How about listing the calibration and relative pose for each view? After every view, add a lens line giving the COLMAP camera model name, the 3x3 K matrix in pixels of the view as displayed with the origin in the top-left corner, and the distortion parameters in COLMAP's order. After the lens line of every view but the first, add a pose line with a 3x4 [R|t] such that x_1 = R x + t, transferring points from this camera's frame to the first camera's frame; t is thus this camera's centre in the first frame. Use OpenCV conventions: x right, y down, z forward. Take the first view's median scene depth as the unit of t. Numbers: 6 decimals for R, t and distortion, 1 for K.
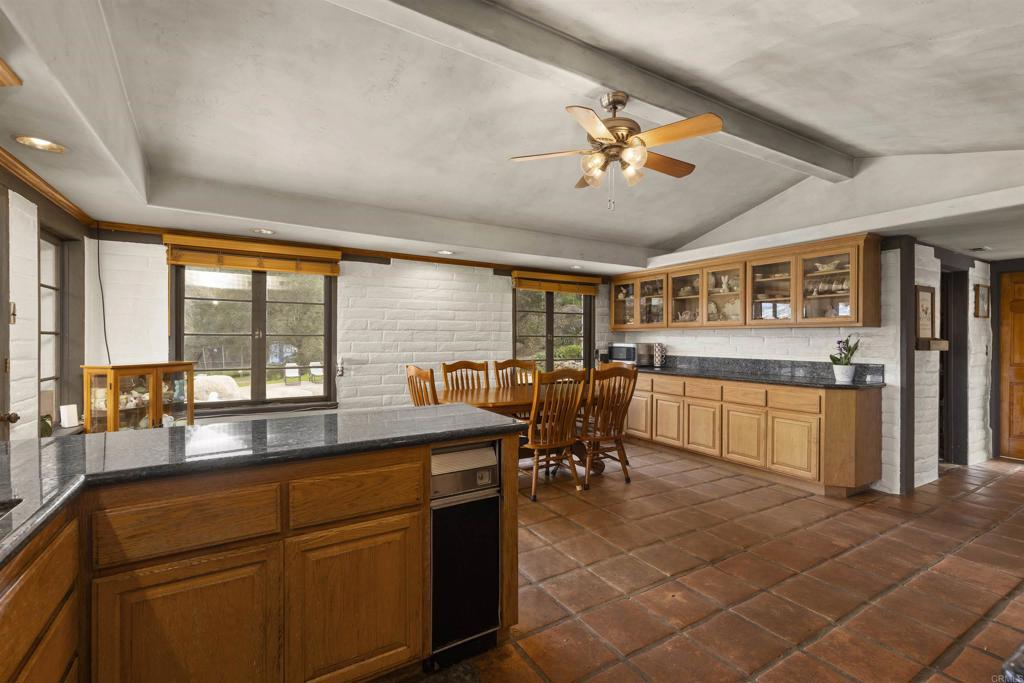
lens RADIAL K [[457.9, 0, 516.0], [0, 457.9, 340.6], [0, 0, 1]] dist [0.002566, -0.000136]
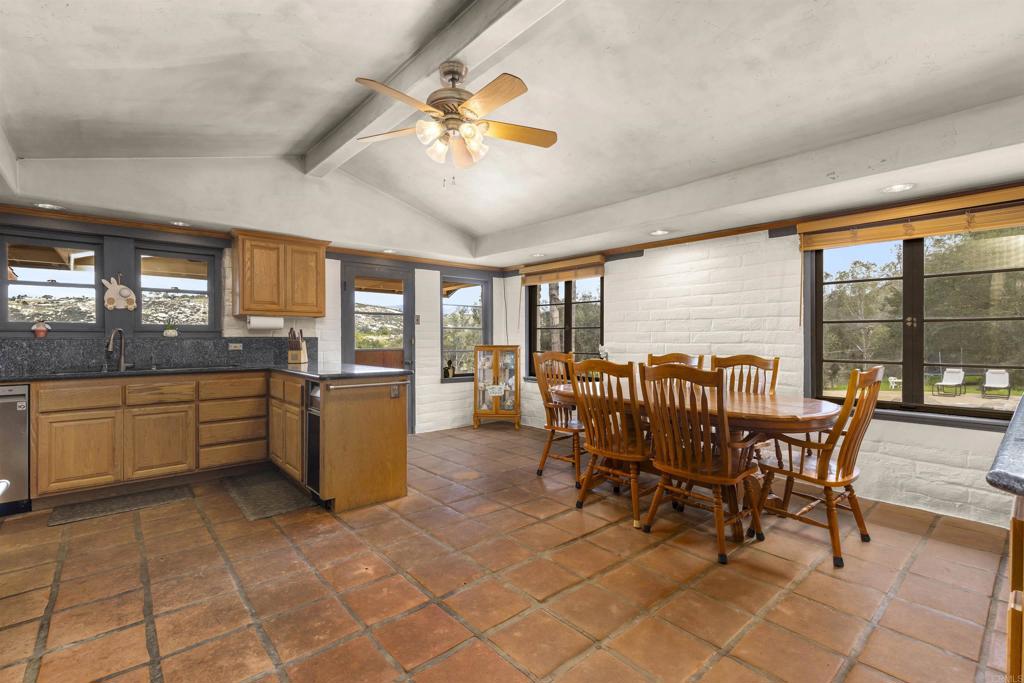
lens RADIAL K [[457.9, 0, 516.0], [0, 457.9, 340.6], [0, 0, 1]] dist [0.002566, -0.000136]
pose [[0.170182, 0.003078, -0.985408, 0.693026], [-0.004996, 0.999985, 0.002261, 0.020642], [0.985400, 0.004538, 0.170194, 0.567096]]
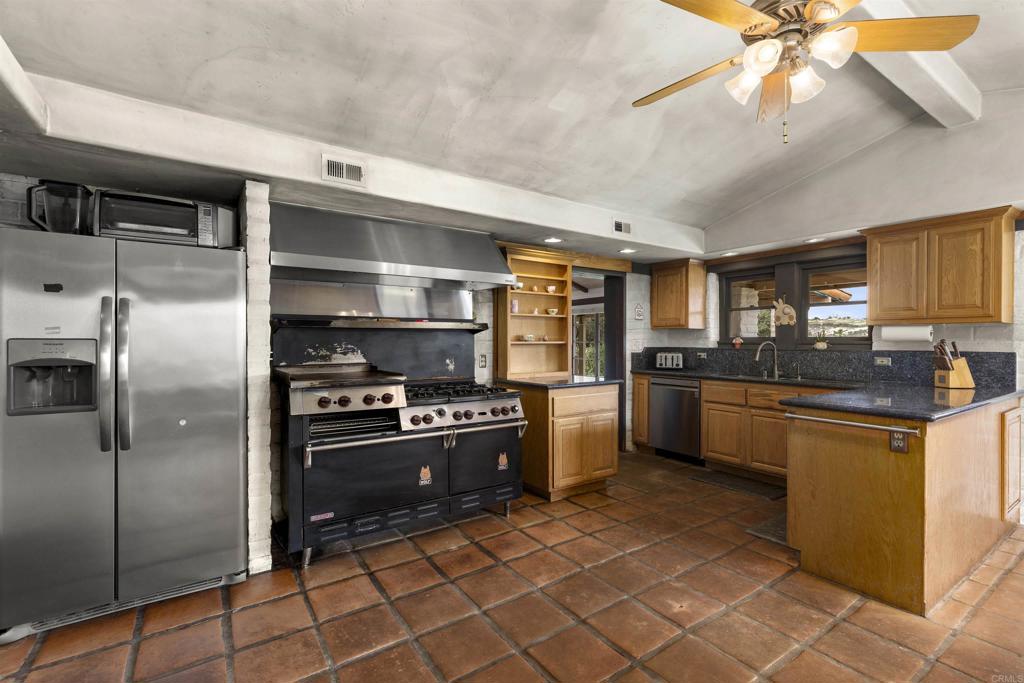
lens RADIAL K [[457.9, 0, 516.0], [0, 457.9, 340.6], [0, 0, 1]] dist [0.002566, -0.000136]
pose [[-0.998733, -0.003063, -0.050224, 0.362812], [-0.003339, 0.999980, 0.005408, -0.001662], [0.050207, 0.005569, -0.998723, 0.952266]]
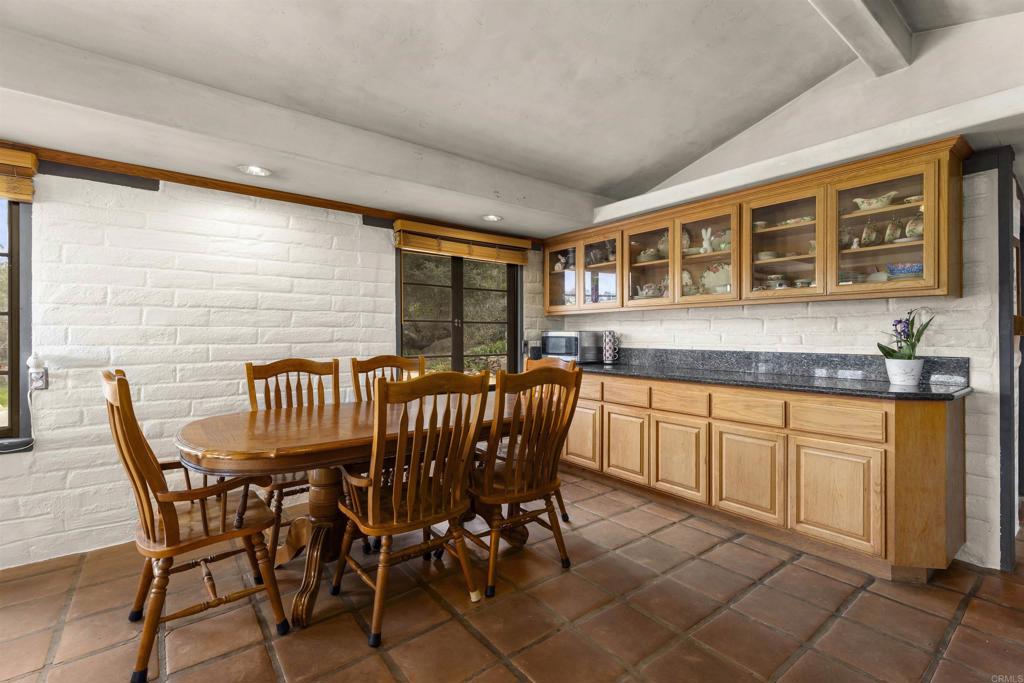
lens RADIAL K [[460.2, 0, 517.3], [0, 460.2, 337.2], [0, 0, 1]] dist [0.003166, 0.000475]
pose [[0.992342, -0.004535, 0.123437, 0.100667], [0.004438, 0.999990, 0.001064, 0.017798], [-0.123441, -0.000508, 0.992352, 0.385154]]
